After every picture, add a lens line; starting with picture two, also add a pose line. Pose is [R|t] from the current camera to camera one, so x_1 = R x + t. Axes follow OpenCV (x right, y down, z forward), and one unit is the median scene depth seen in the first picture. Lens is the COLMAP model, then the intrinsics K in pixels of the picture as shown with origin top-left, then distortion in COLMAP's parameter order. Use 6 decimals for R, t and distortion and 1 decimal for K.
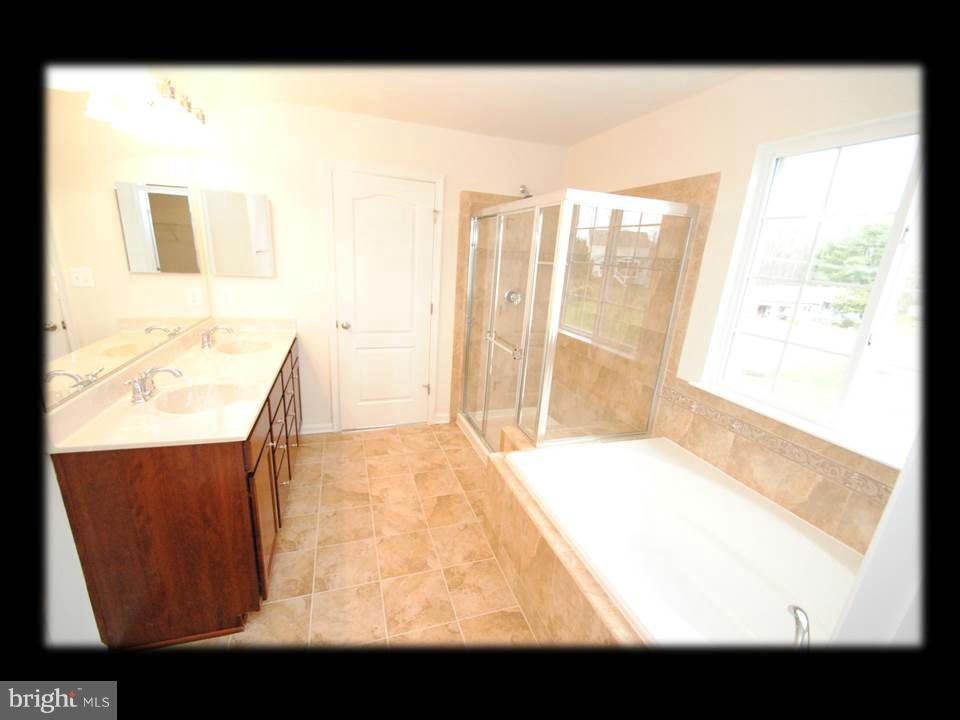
lens RADIAL K [[392.3, 0, 477.0], [0, 392.3, 363.7], [0, 0, 1]] dist [0.000837, 0.000066]
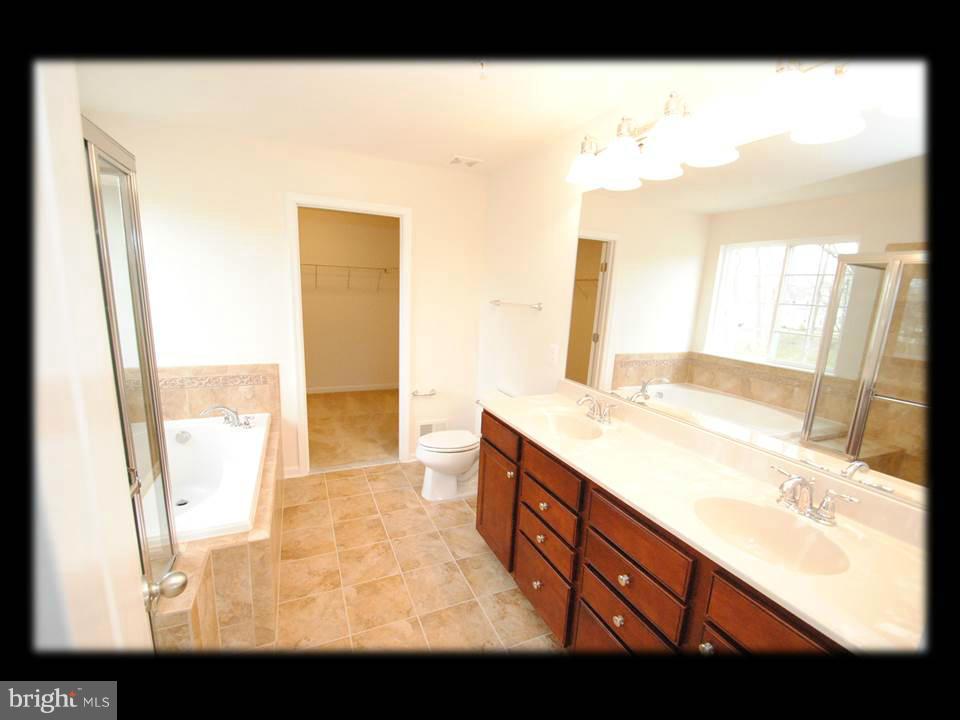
lens RADIAL K [[392.3, 0, 478.3], [0, 392.3, 363.3], [0, 0, 1]] dist [0.000837, 0.000066]
pose [[-0.988921, -0.081043, -0.124368, -0.262056], [-0.127953, 0.890125, 0.437386, -0.467634], [0.075256, 0.448453, -0.890632, 1.656823]]
